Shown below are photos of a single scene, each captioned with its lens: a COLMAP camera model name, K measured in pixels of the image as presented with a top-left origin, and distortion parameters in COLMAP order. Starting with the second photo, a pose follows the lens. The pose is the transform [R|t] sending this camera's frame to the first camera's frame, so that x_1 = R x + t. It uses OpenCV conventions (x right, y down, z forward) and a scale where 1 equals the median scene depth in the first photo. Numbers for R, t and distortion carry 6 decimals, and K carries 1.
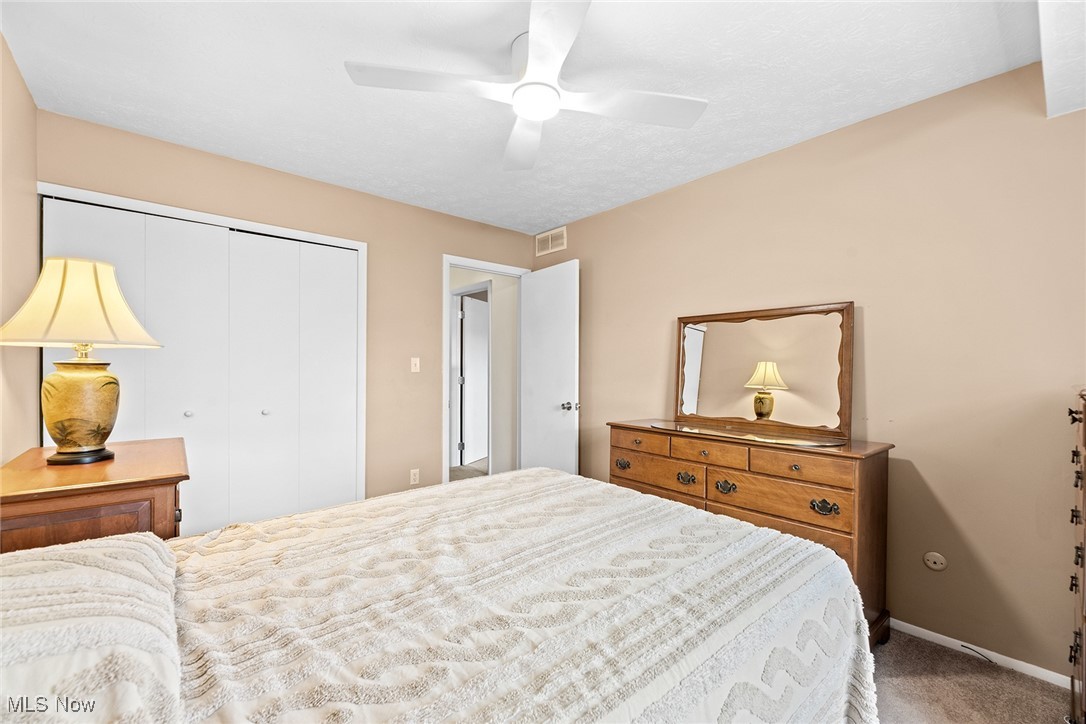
lens RADIAL K [[445.9, 0, 546.7], [0, 445.9, 367.8], [0, 0, 1]] dist [0.001360, -0.000589]
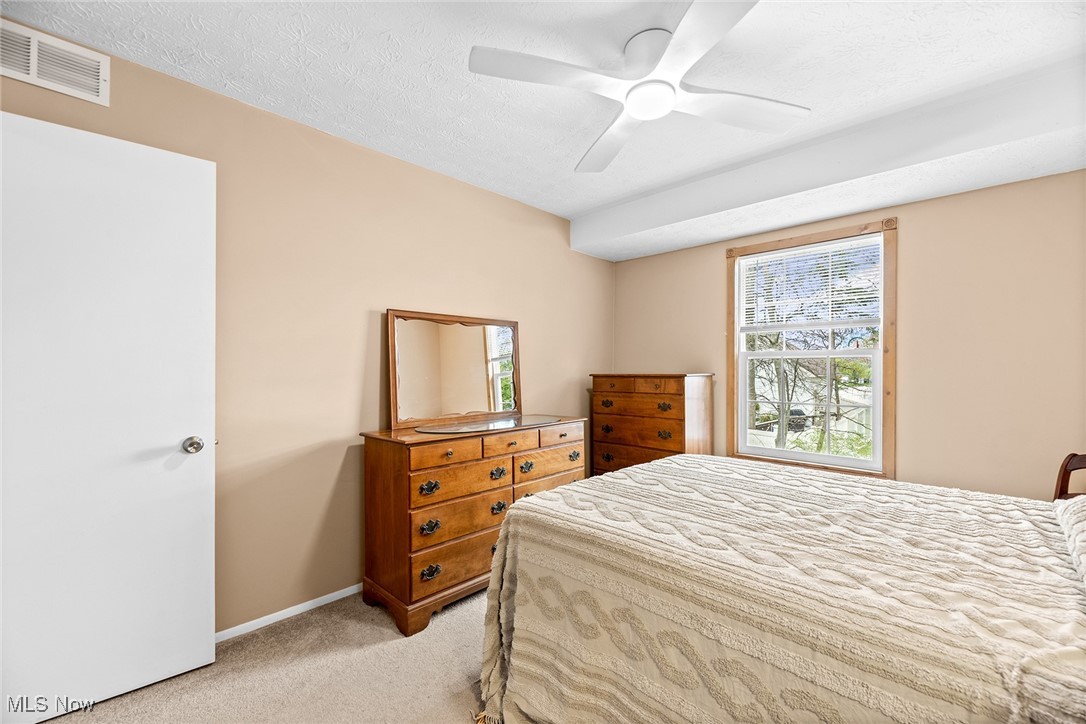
lens RADIAL K [[445.9, 0, 546.7], [0, 445.9, 367.8], [0, 0, 1]] dist [0.001360, -0.000589]
pose [[-0.088496, -0.003088, 0.996072, -0.682316], [0.005042, 0.999981, 0.003548, -0.001818], [-0.996064, 0.005336, -0.088478, 0.906315]]
